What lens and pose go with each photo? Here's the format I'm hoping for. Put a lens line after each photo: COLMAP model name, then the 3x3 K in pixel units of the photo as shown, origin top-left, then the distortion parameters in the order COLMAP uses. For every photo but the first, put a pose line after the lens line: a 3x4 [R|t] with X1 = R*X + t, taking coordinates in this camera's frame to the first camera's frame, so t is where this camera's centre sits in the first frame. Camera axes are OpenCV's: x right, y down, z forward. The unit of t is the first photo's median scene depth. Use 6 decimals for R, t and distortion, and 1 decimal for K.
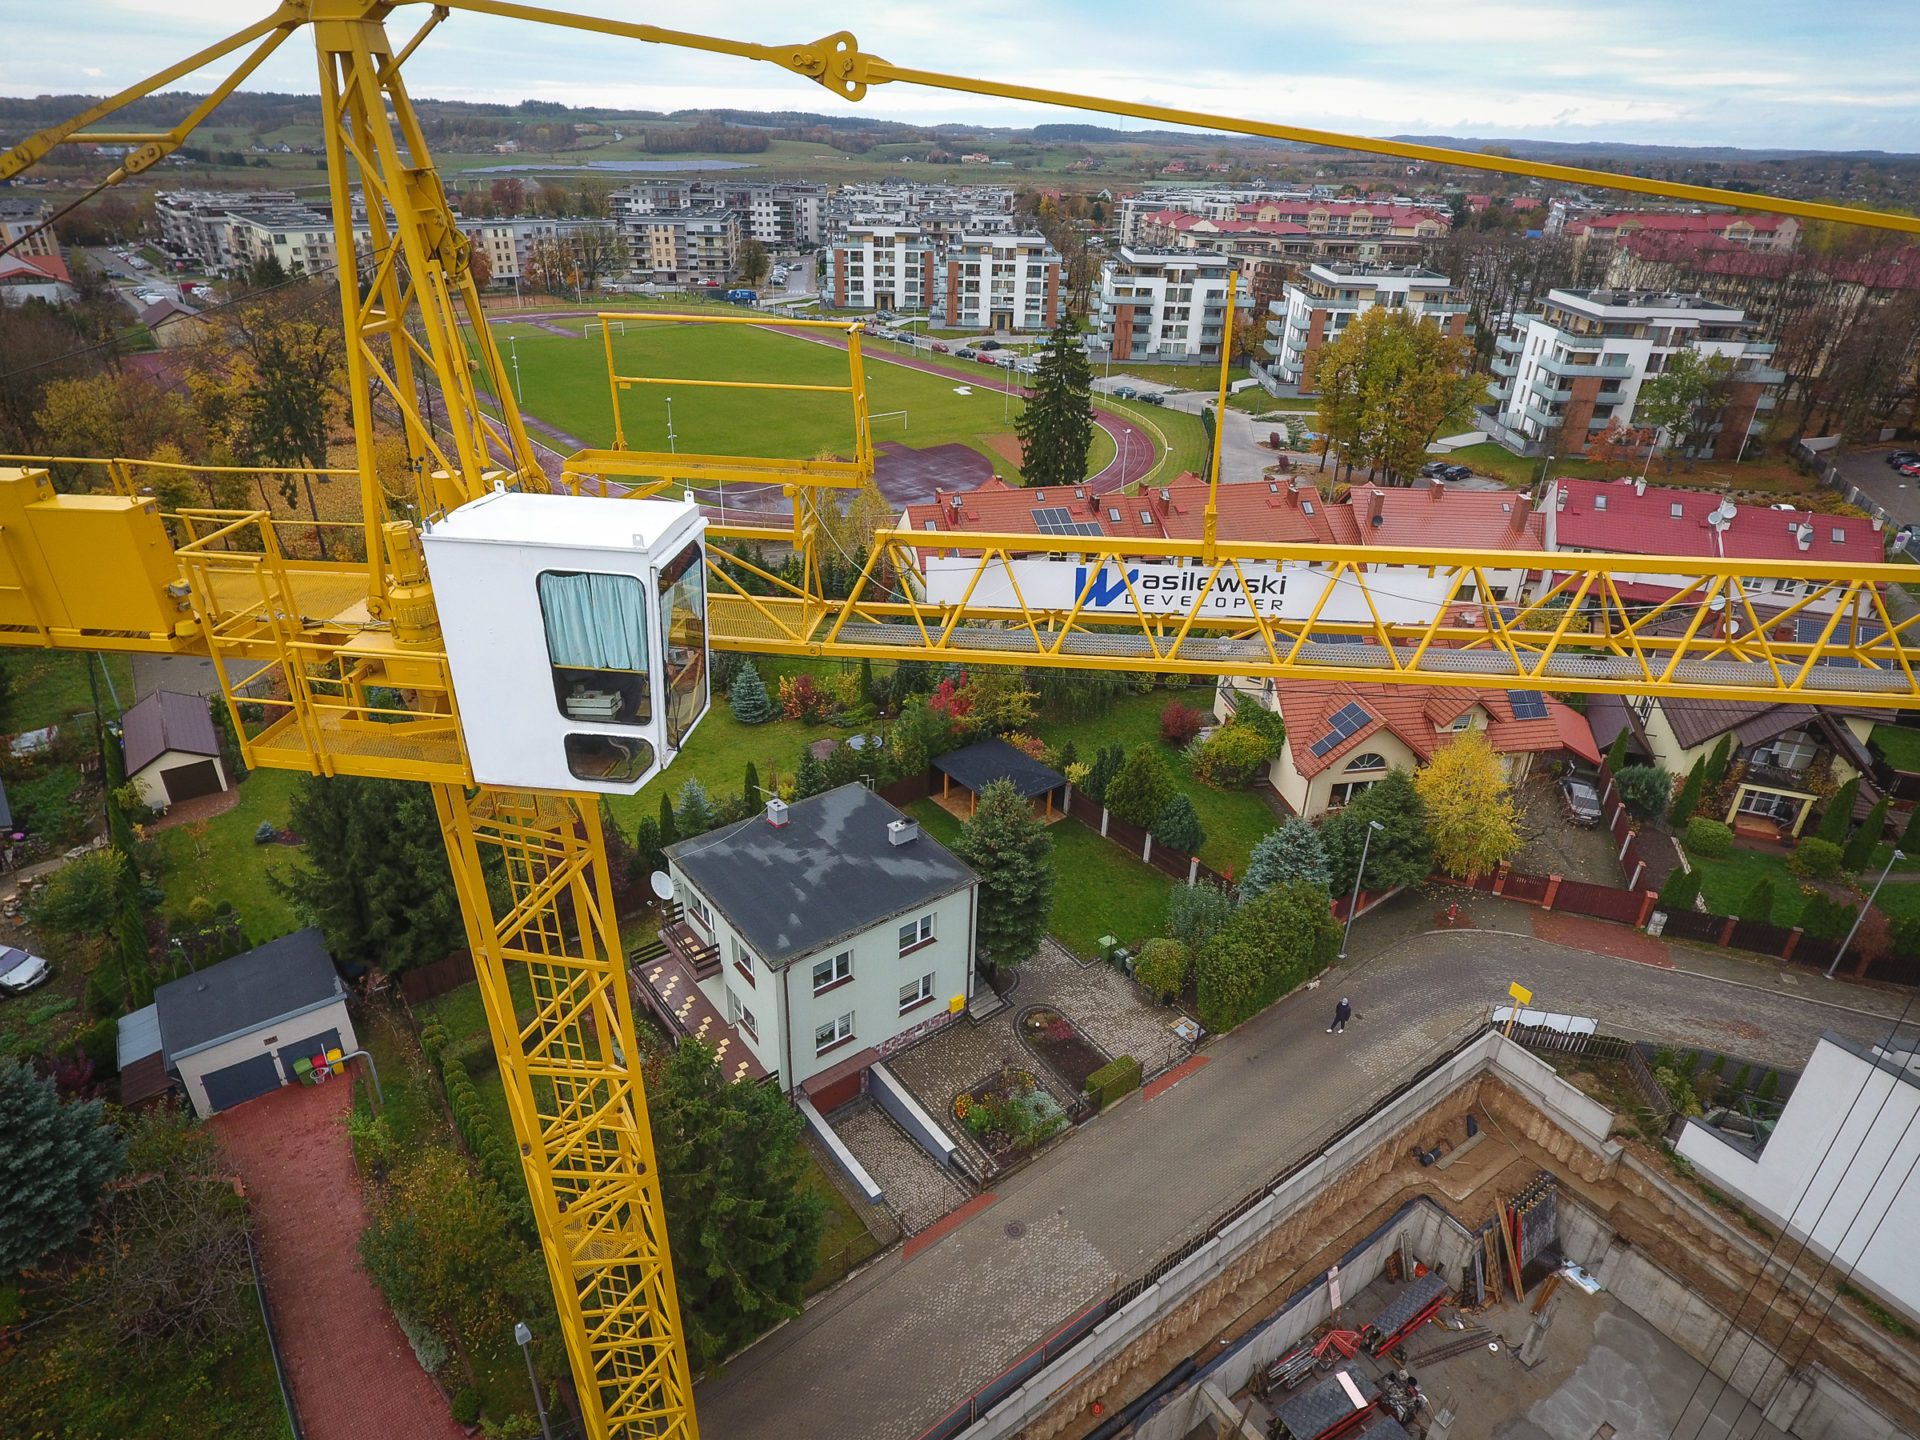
lens RADIAL K [[1117.3, 0, 960.0], [0, 1117.3, 720.0], [0, 0, 1]] dist [0.004605, -0.000477]
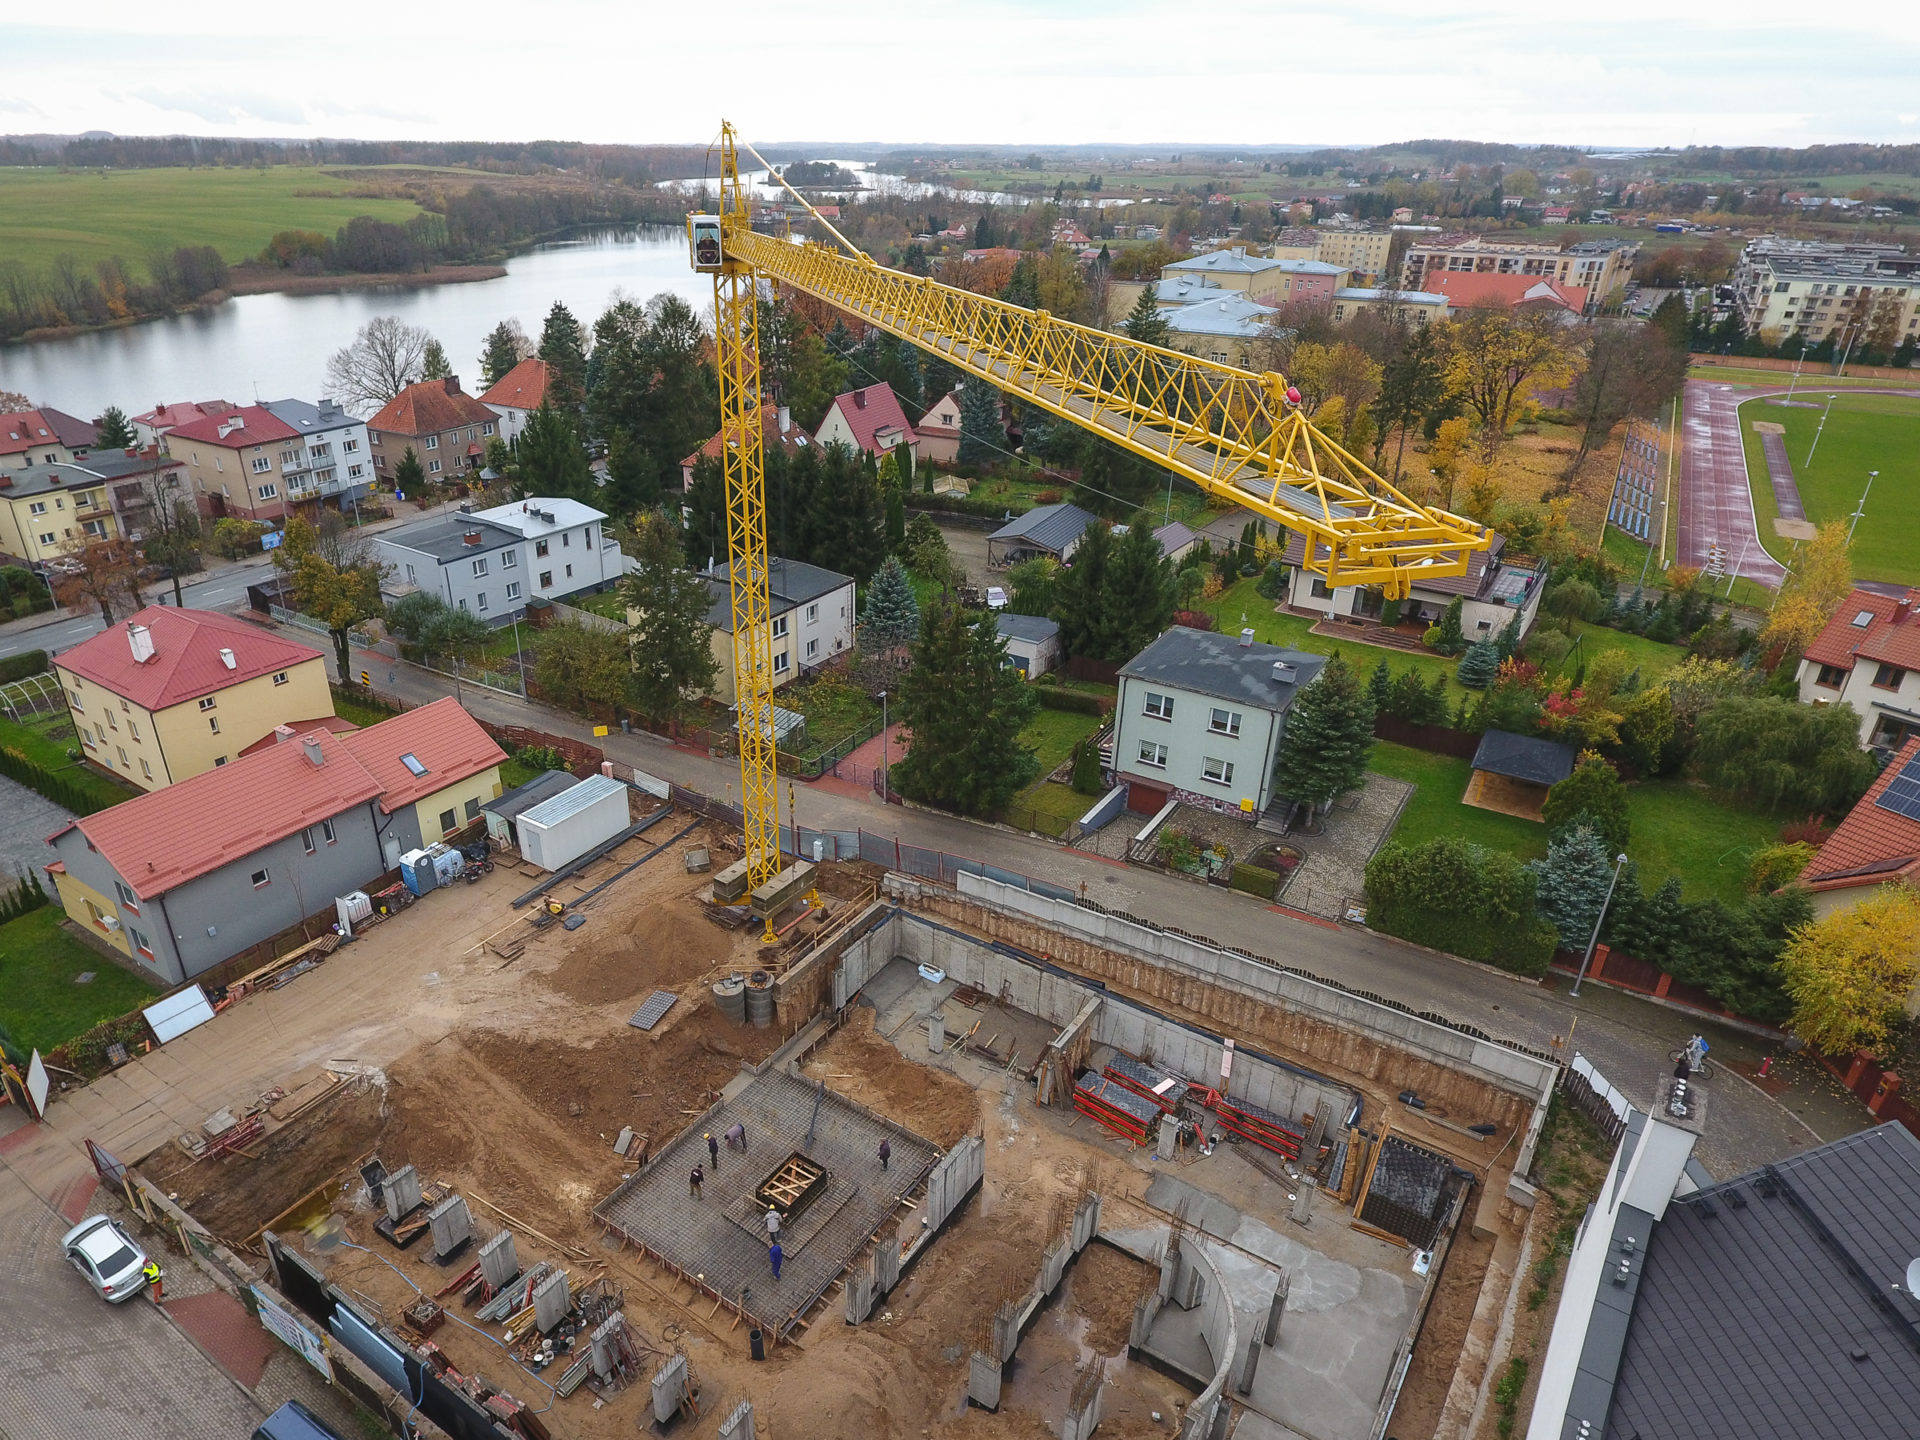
lens RADIAL K [[1199.2, 0, 890.8], [0, 1199.2, 774.5], [0, 0, 1]] dist [0.006125, -0.002006]
pose [[0.340640, 0.417612, -0.842356, 0.278528], [-0.439336, 0.862809, 0.250089, 0.013736], [0.831233, 0.284887, 0.477379, -0.012669]]
